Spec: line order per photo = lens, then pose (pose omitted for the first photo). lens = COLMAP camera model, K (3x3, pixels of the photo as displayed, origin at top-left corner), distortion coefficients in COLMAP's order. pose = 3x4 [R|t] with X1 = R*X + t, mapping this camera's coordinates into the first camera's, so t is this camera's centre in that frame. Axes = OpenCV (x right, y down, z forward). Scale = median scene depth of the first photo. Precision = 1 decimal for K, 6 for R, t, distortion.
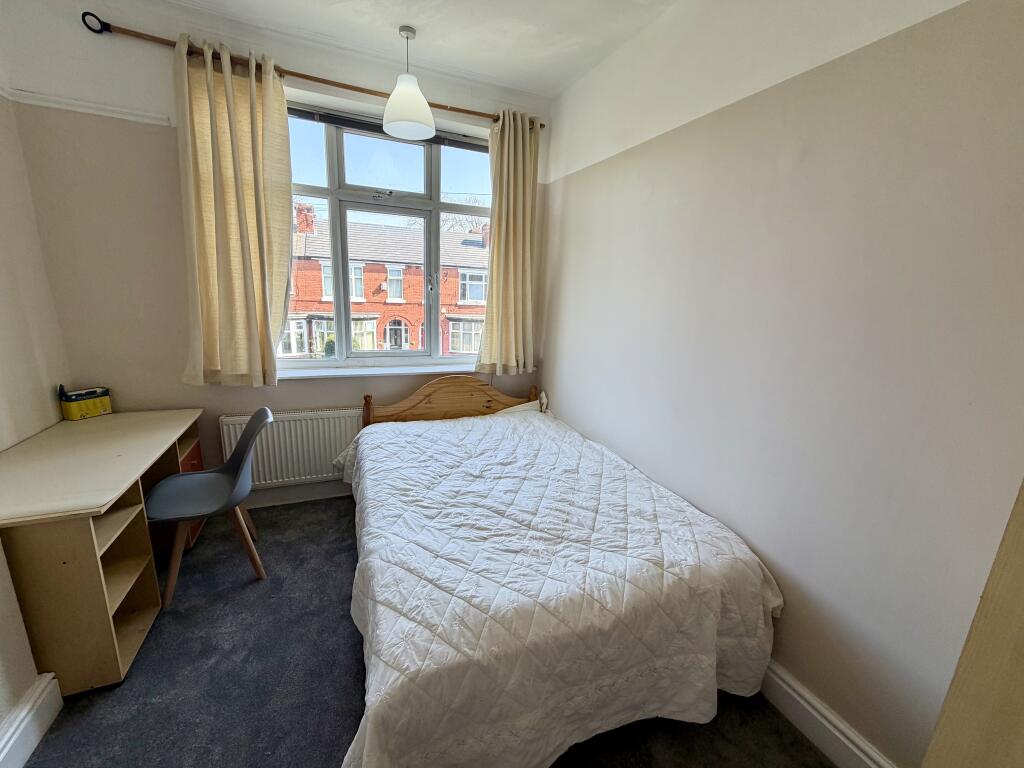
lens RADIAL K [[407.8, 0, 512.0], [0, 407.8, 384.0], [0, 0, 1]] dist [-0.000642, -0.000357]
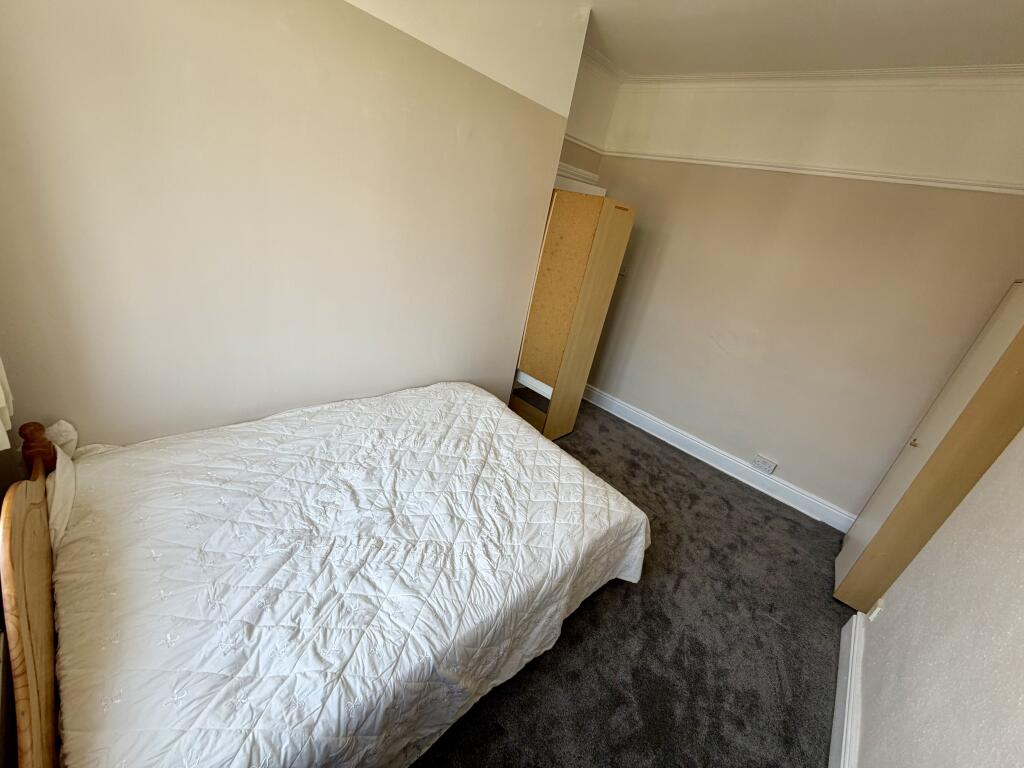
lens RADIAL K [[407.8, 0, 512.0], [0, 407.8, 384.0], [0, 0, 1]] dist [-0.000642, -0.000357]
pose [[-0.373983, -0.485185, 0.790400, -0.744470], [0.002182, 0.851780, 0.523896, -0.421720], [-0.927433, 0.197652, -0.317493, 1.157649]]
